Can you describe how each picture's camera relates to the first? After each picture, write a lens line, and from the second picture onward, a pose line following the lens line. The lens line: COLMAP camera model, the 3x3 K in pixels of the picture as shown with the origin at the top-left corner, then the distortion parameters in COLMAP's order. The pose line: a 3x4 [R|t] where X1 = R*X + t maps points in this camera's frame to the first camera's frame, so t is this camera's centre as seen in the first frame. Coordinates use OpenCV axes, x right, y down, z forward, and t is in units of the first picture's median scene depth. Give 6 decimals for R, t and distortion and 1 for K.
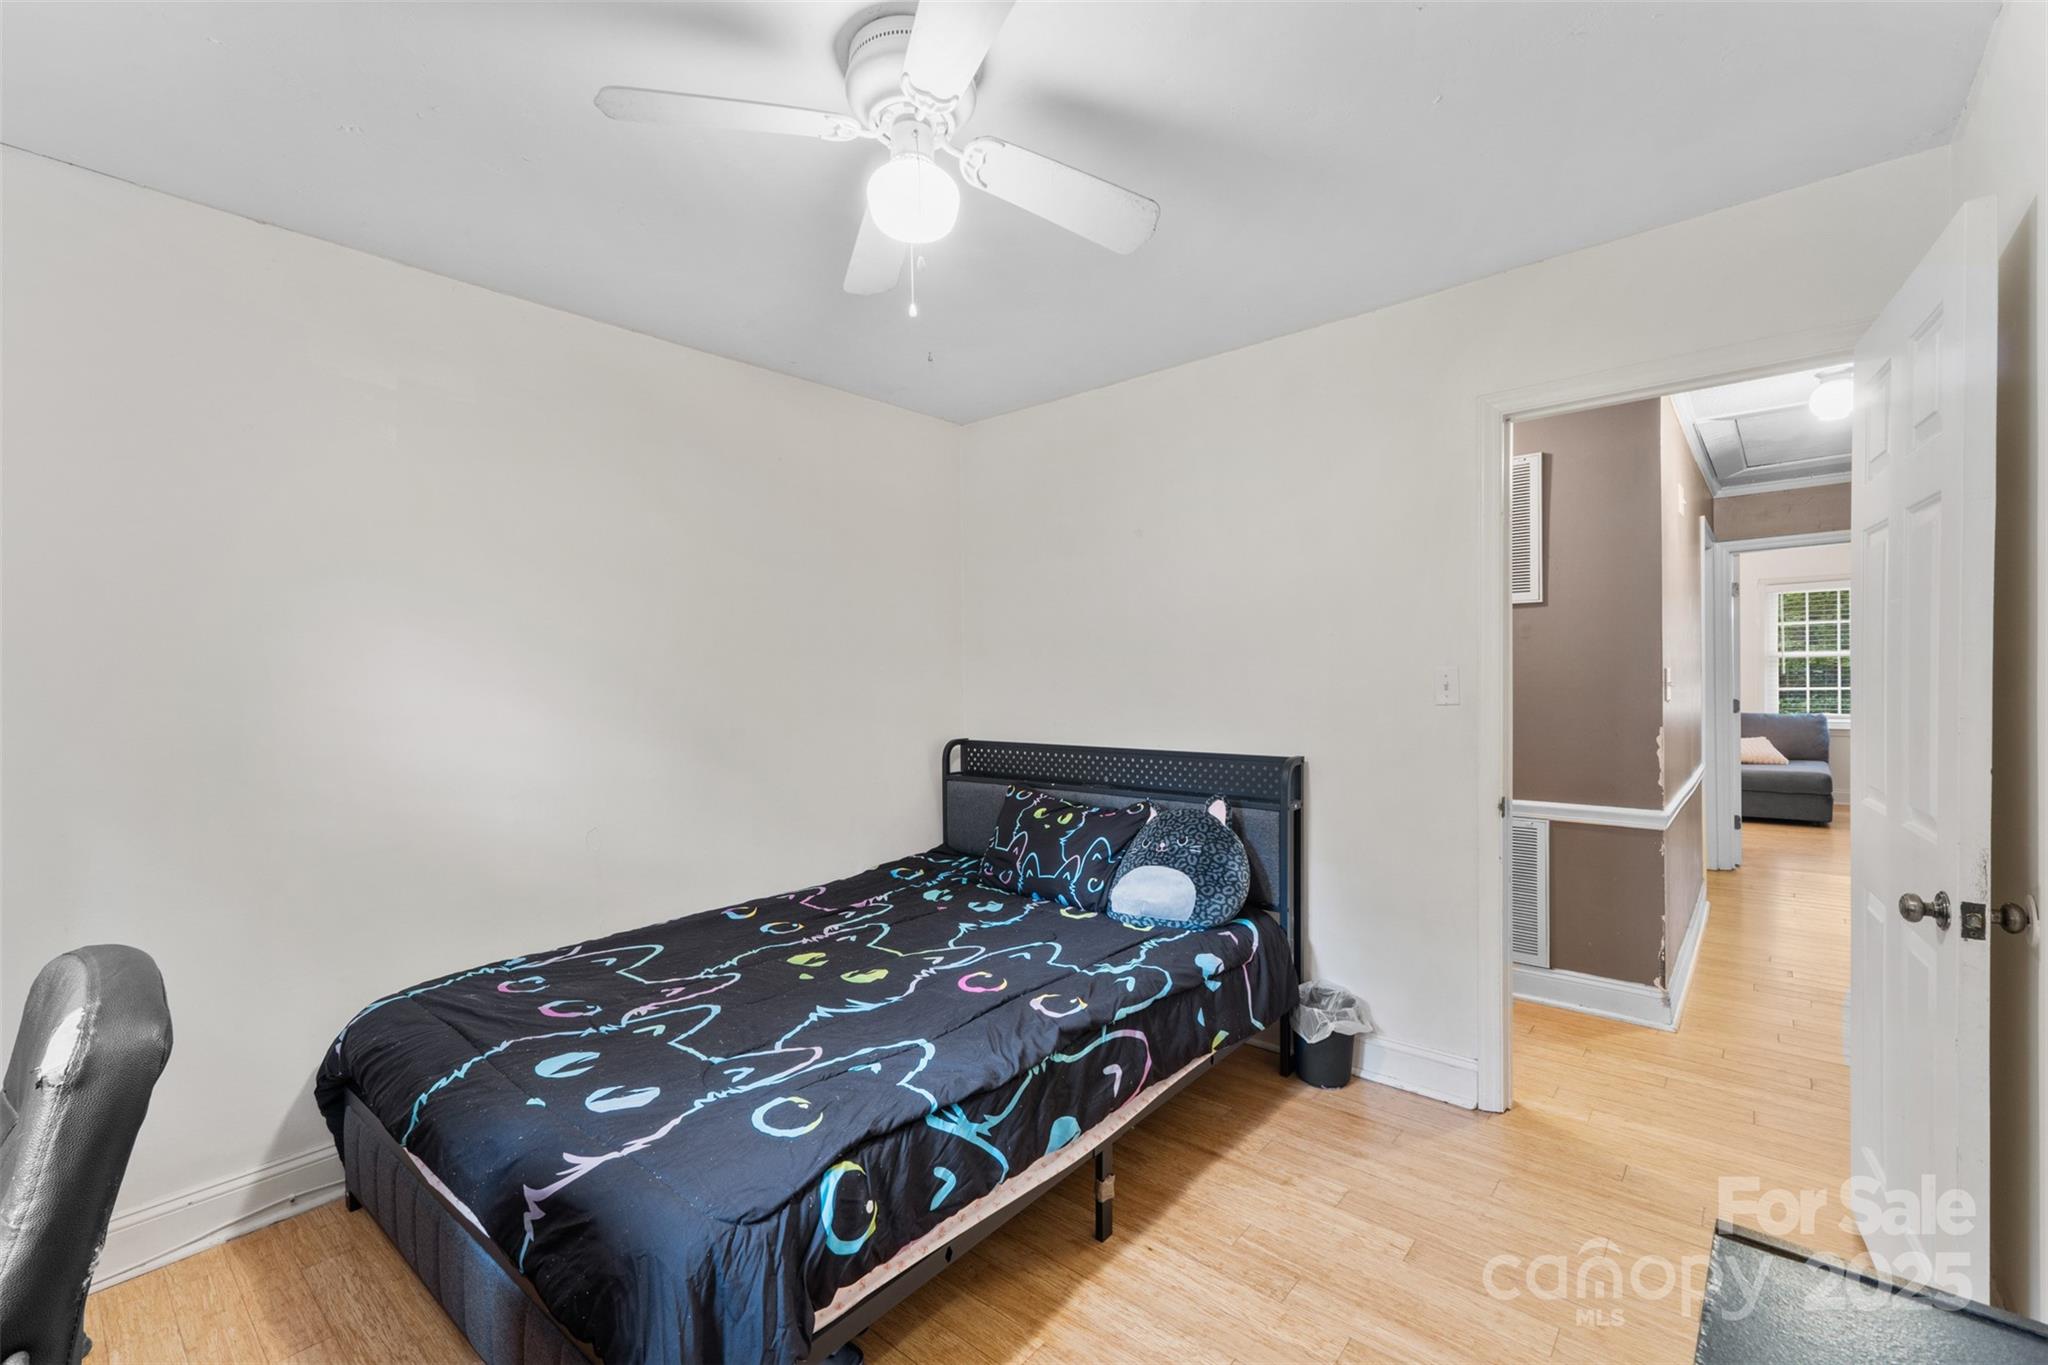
lens RADIAL K [[862.3, 0, 1029.4], [0, 862.3, 695.6], [0, 0, 1]] dist [0.006383, 0.001372]
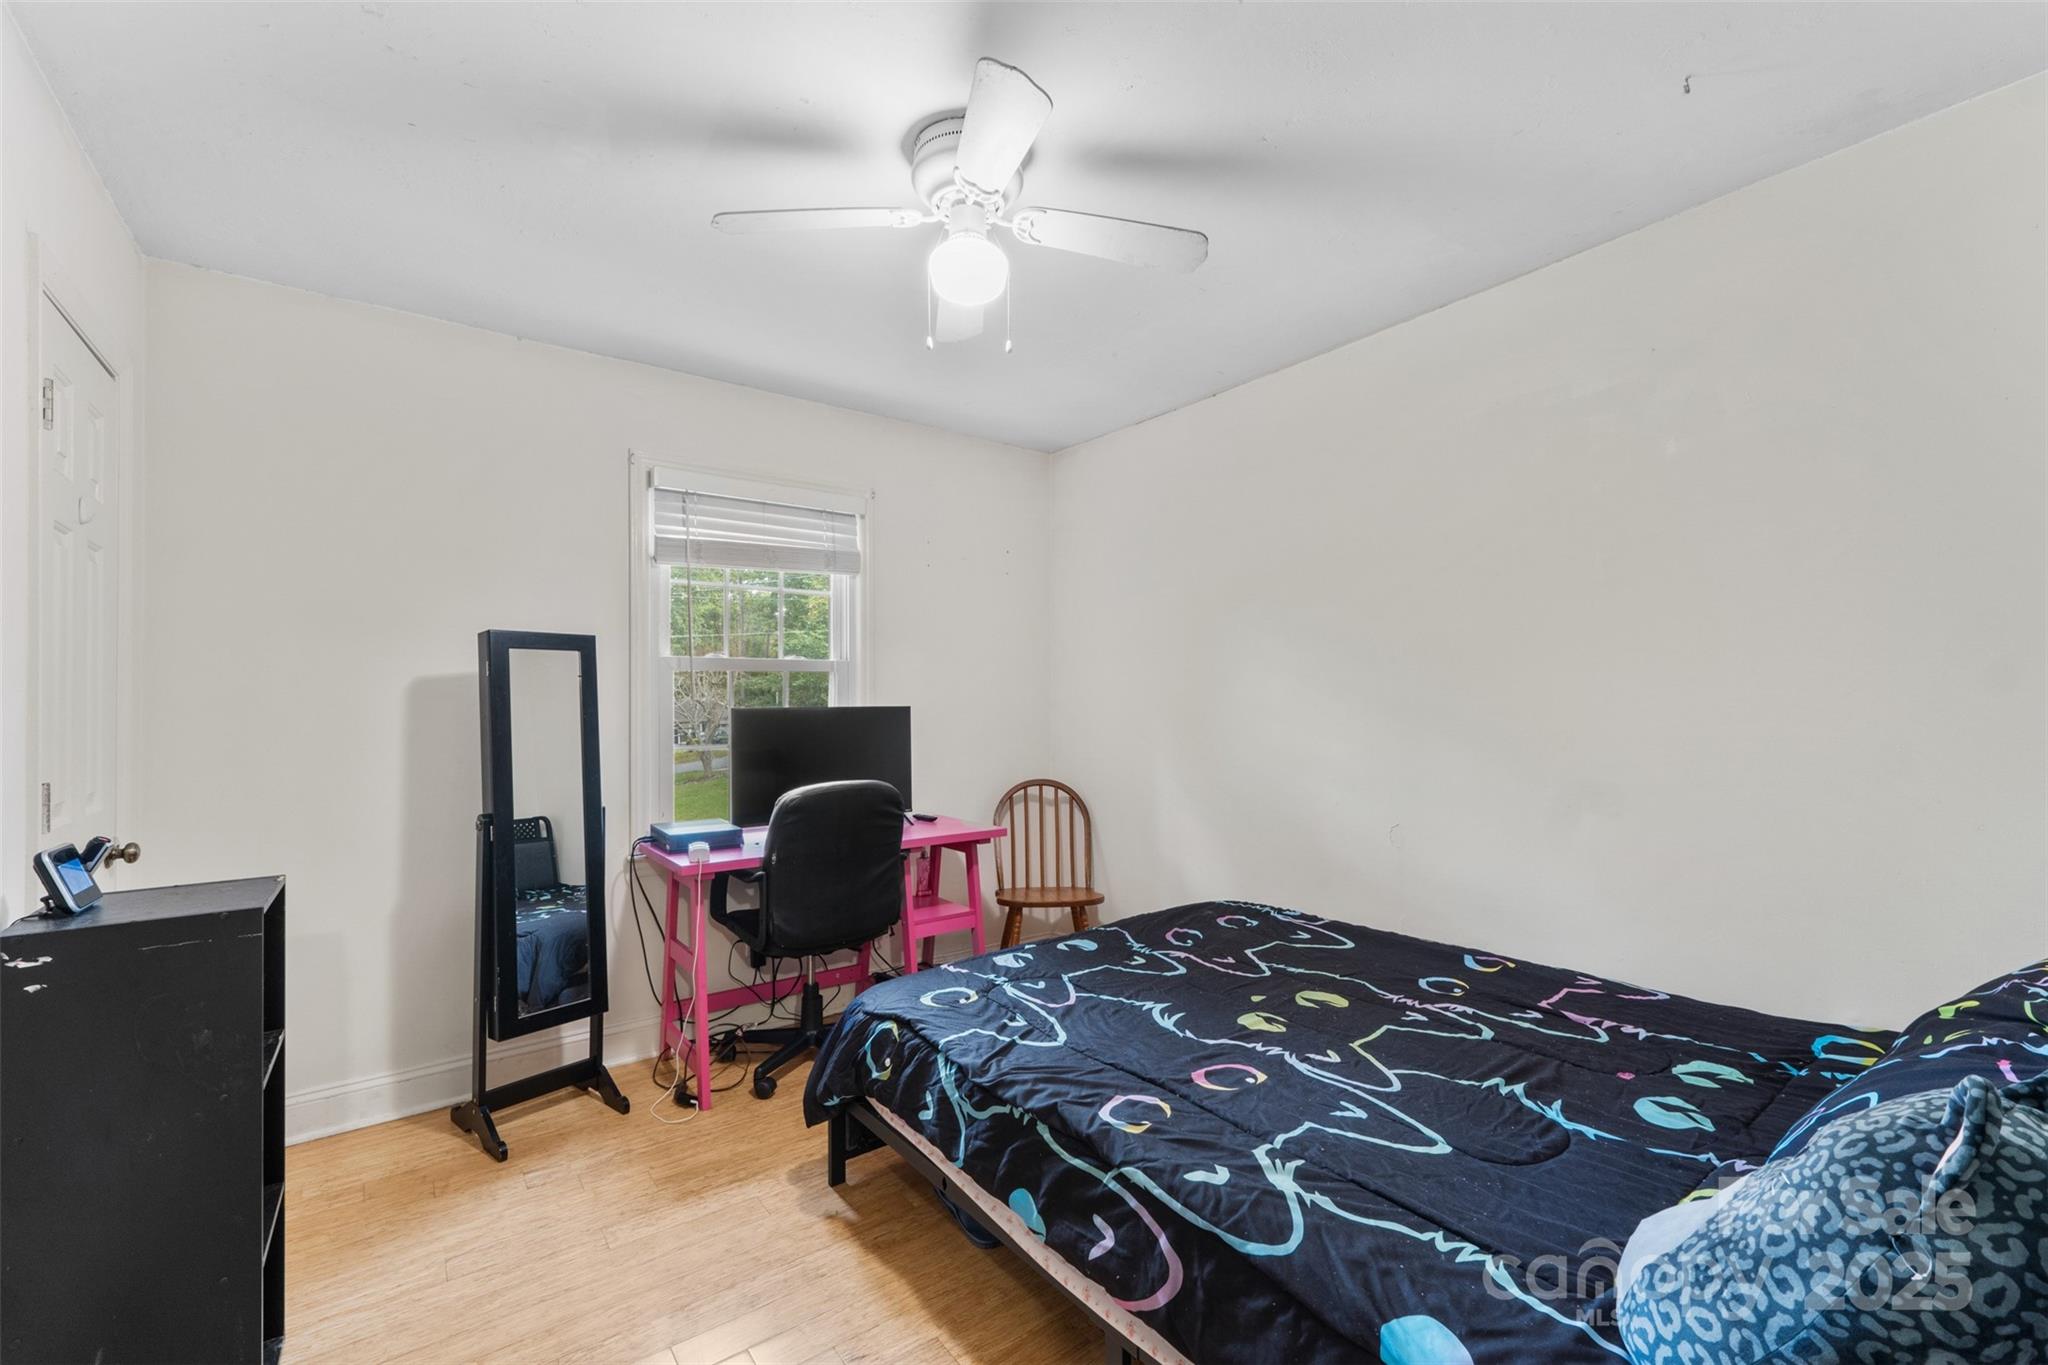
lens RADIAL K [[862.3, 0, 1023.8], [0, 862.3, 679.0], [0, 0, 1]] dist [0.006383, 0.001372]
pose [[-0.233094, -0.006306, -0.972434, 0.709773], [-0.001974, 0.999980, -0.006012, -0.014501], [0.972452, 0.000518, -0.233102, 0.966292]]
